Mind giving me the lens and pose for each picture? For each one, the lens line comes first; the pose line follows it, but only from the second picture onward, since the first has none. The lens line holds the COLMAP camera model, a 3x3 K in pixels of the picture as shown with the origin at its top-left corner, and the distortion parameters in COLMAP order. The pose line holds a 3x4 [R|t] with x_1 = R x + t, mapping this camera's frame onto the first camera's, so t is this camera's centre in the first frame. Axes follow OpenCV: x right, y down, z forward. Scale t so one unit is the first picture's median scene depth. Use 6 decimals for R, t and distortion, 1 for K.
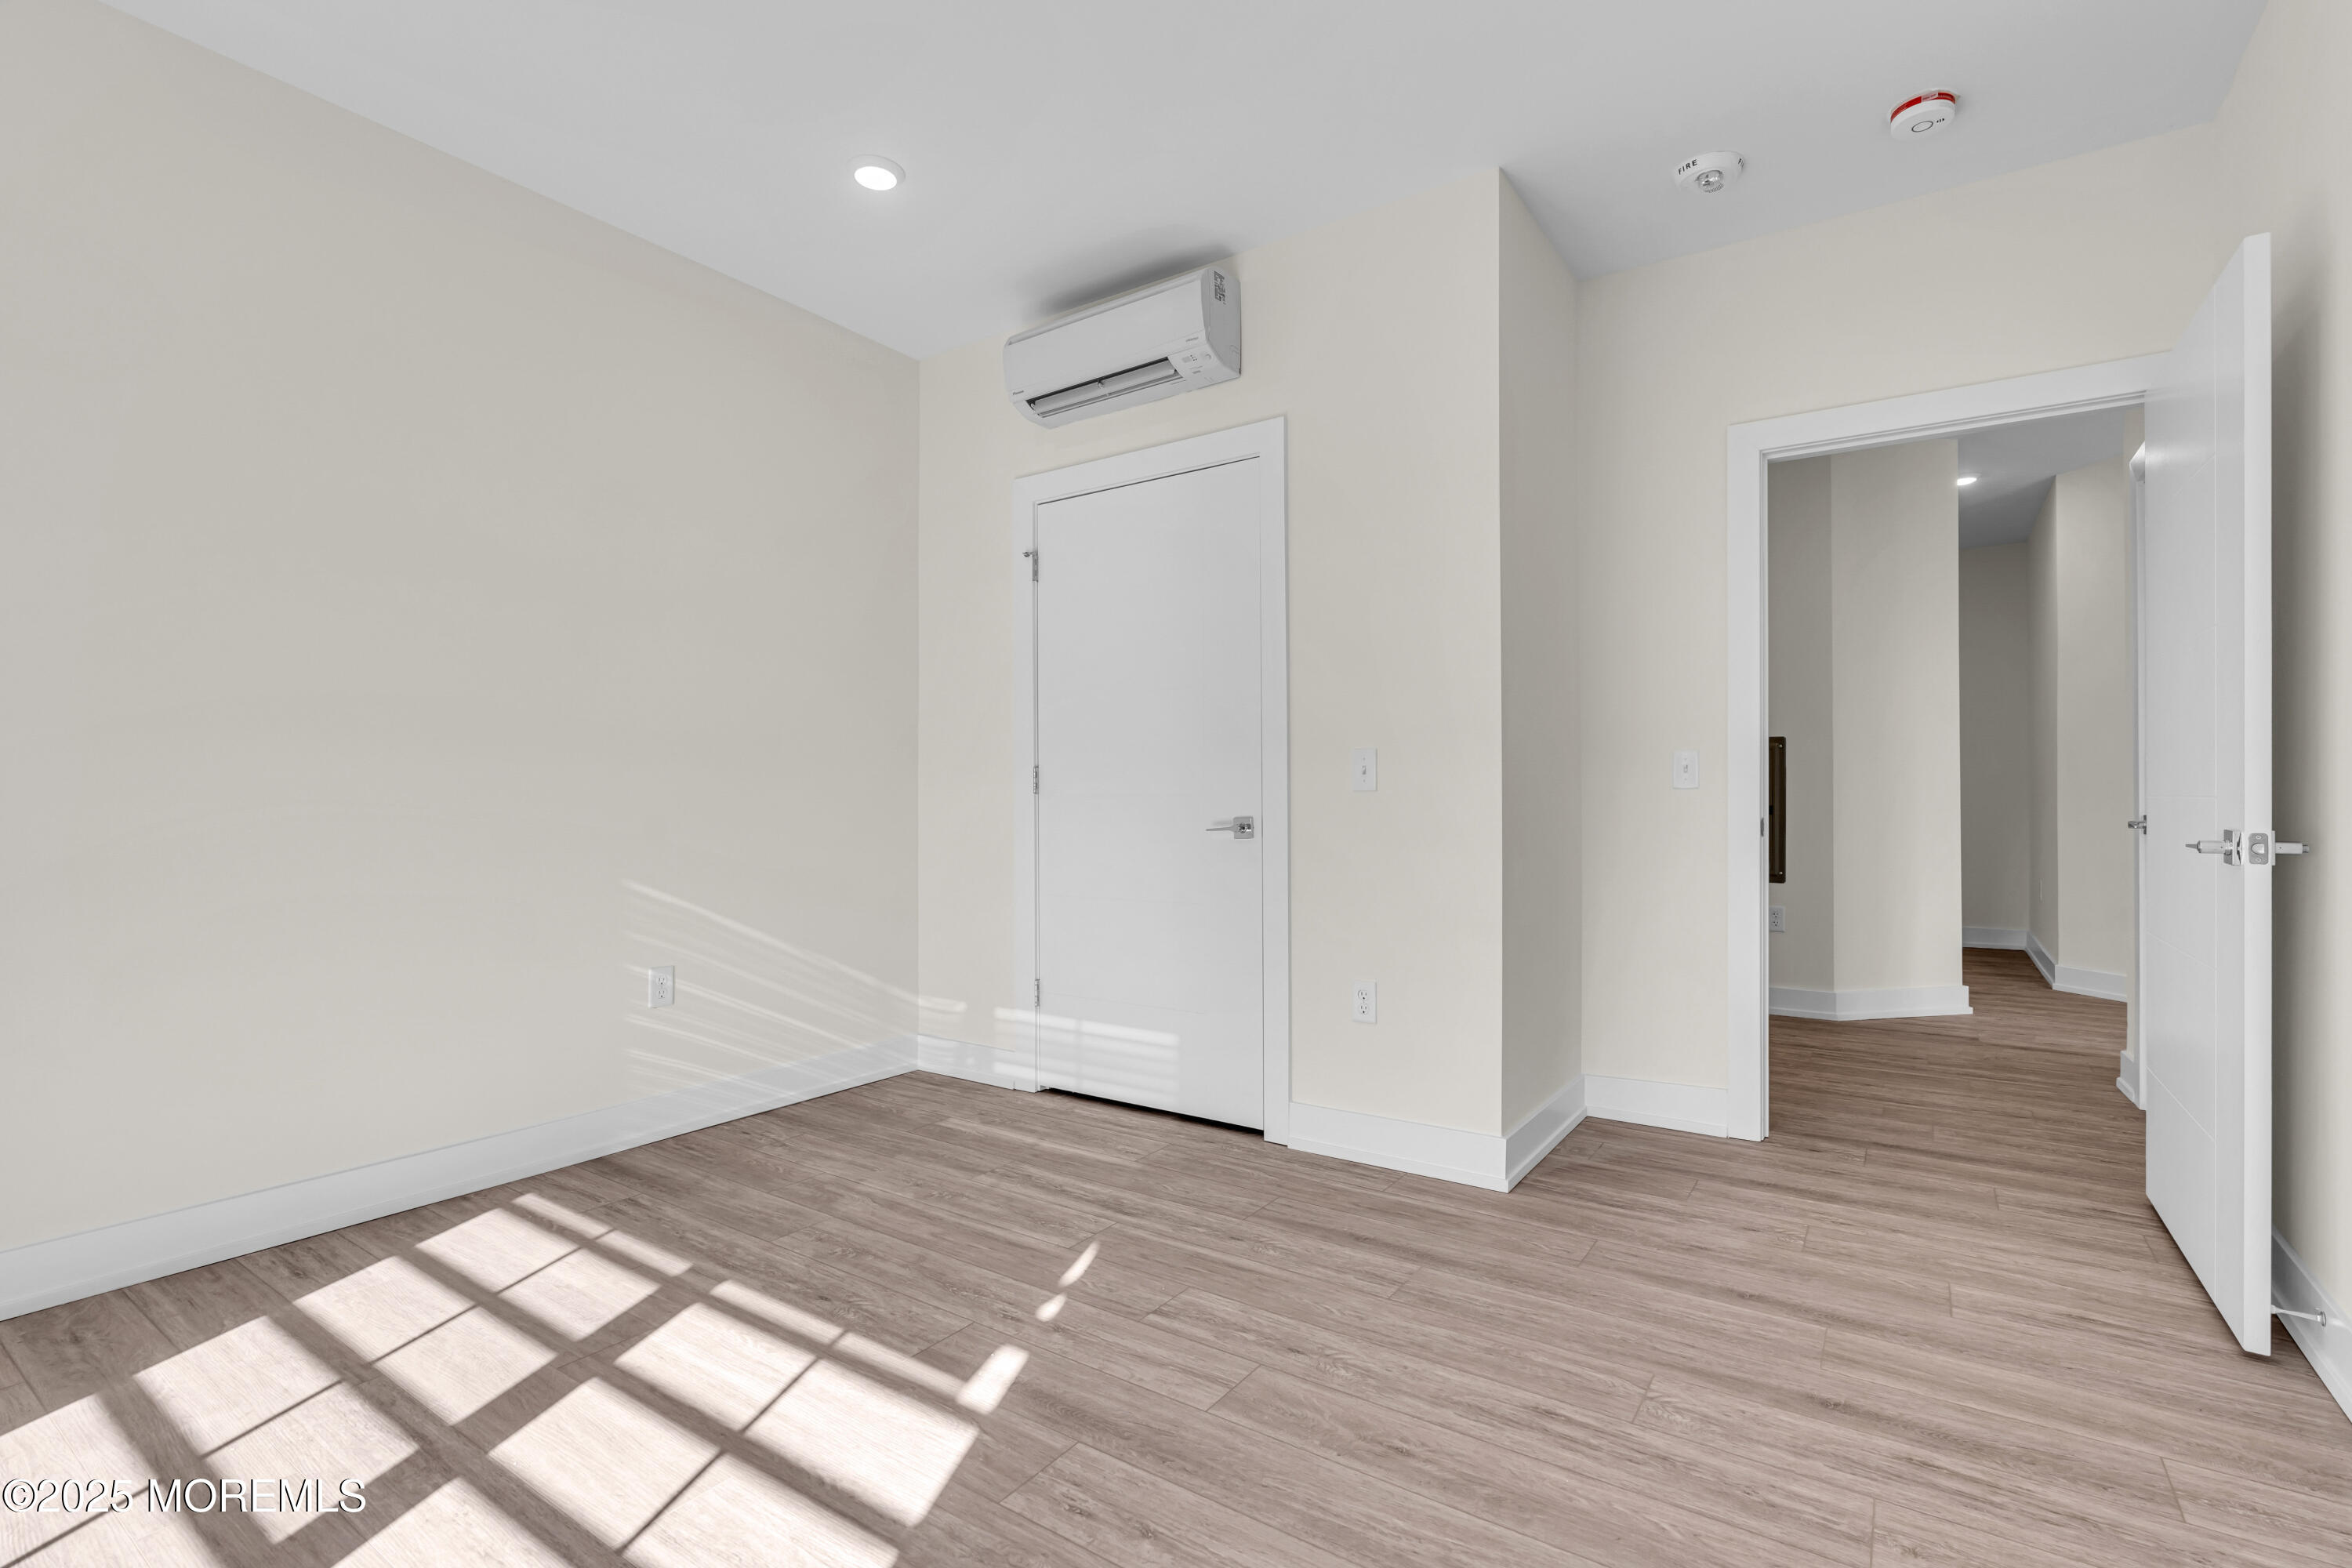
lens RADIAL K [[1060.2, 0, 1188.4], [0, 1060.2, 774.3], [0, 0, 1]] dist [-0.010504, 0.004368]
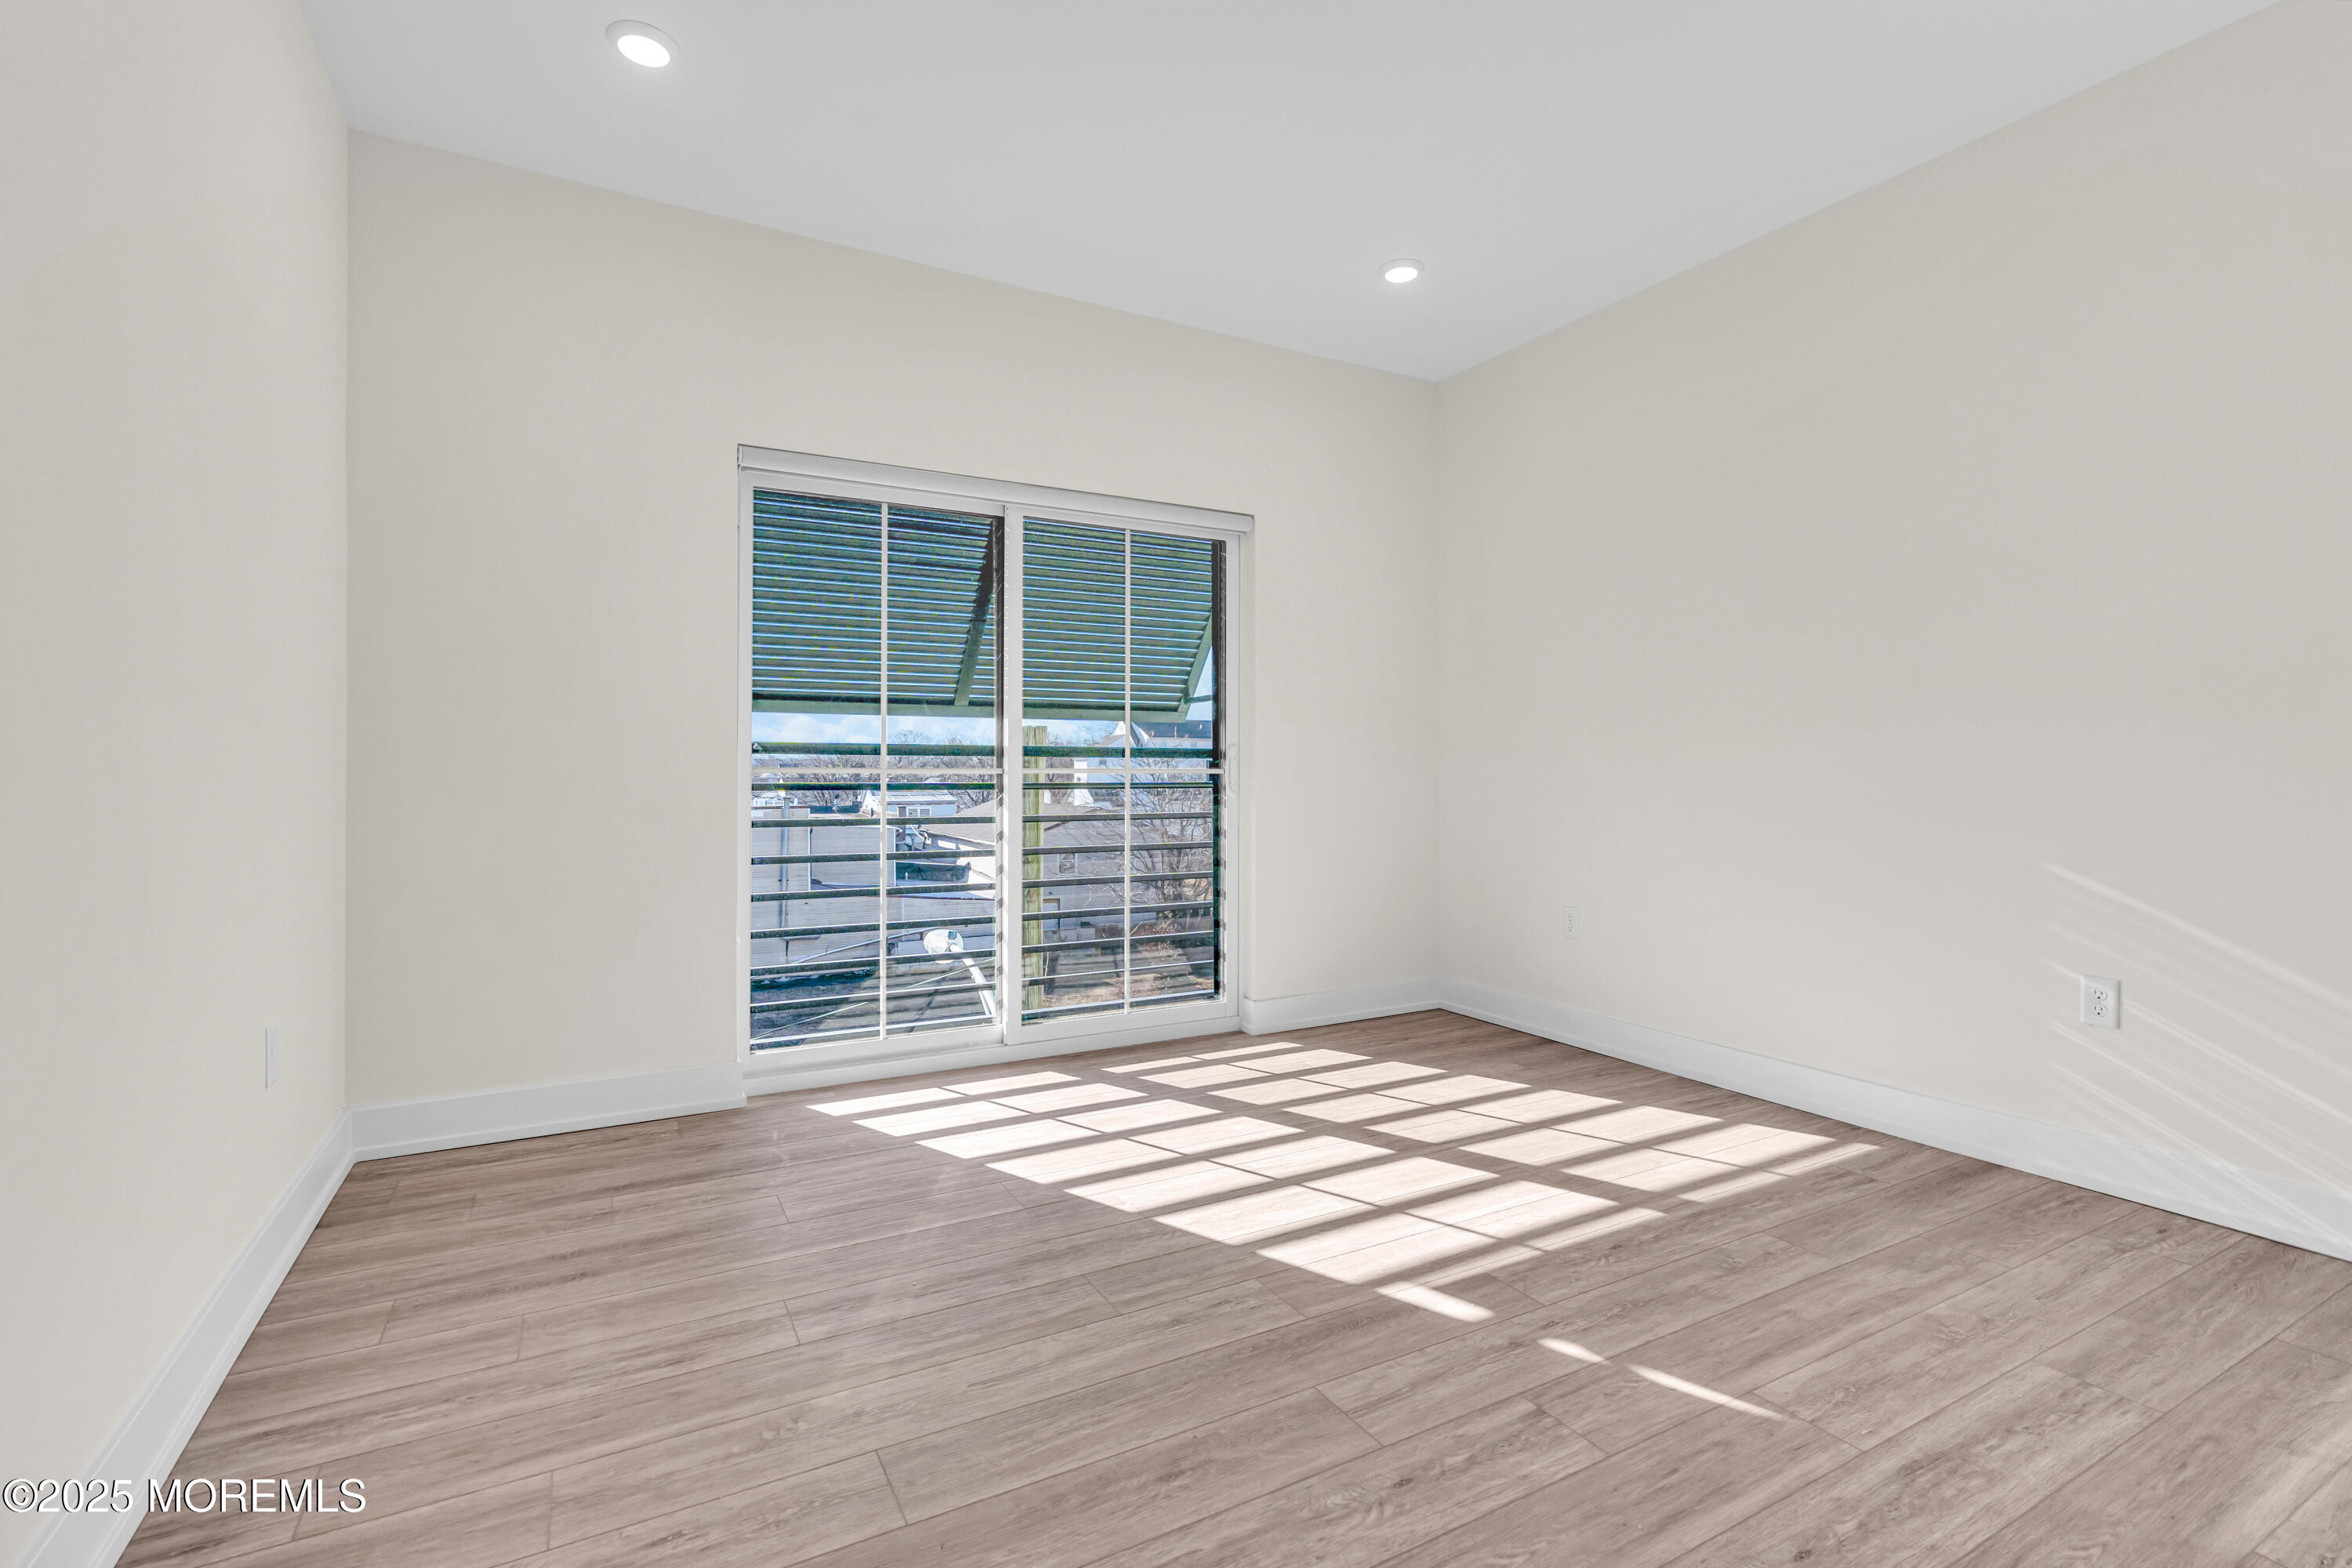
lens RADIAL K [[1074.9, 0, 1203.5], [0, 1074.9, 806.5], [0, 0, 1]] dist [-0.001568, 0.000748]
pose [[-0.431338, 0.032173, -0.901616, 0.690977], [0.022701, 0.999435, 0.024803, 0.022581], [0.901905, -0.009770, -0.431825, 0.976937]]
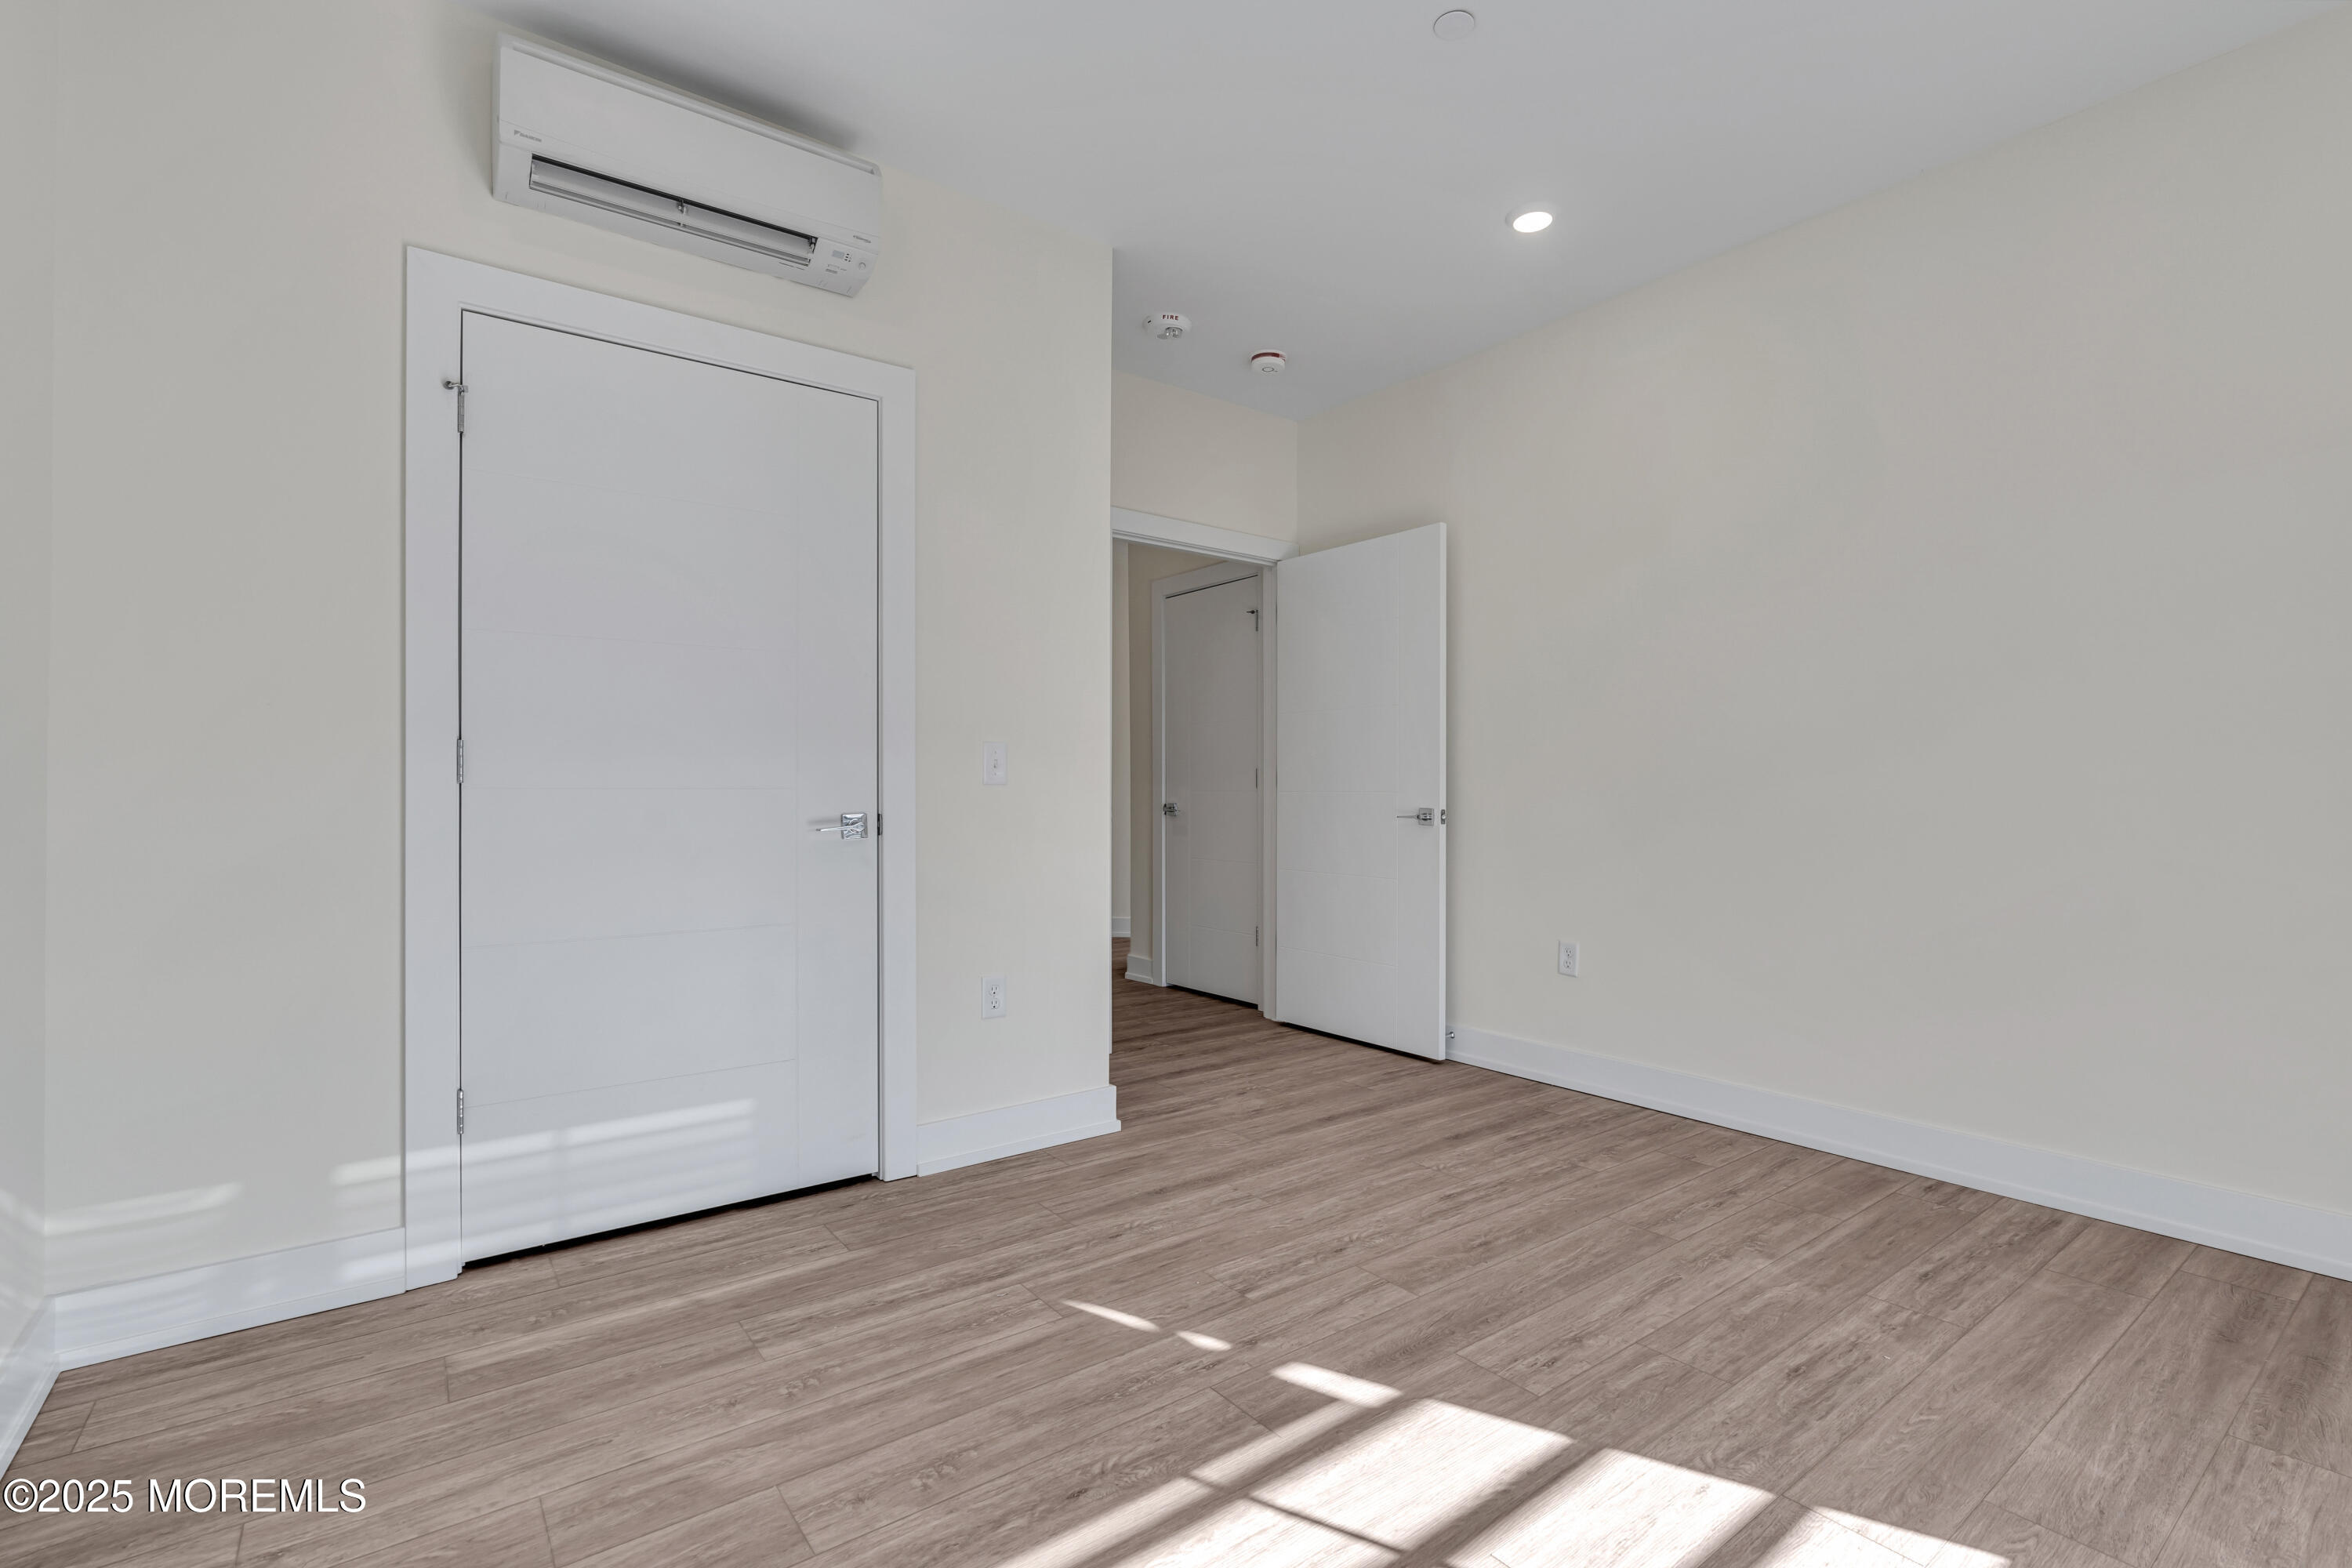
lens RADIAL K [[1060.2, 0, 1188.4], [0, 1060.2, 774.3], [0, 0, 1]] dist [-0.010504, 0.004368]
pose [[0.319946, 0.019314, 0.947239, -0.896679], [-0.023402, 0.999648, -0.012478, 0.015650], [-0.947147, -0.018175, 0.320285, 0.633174]]
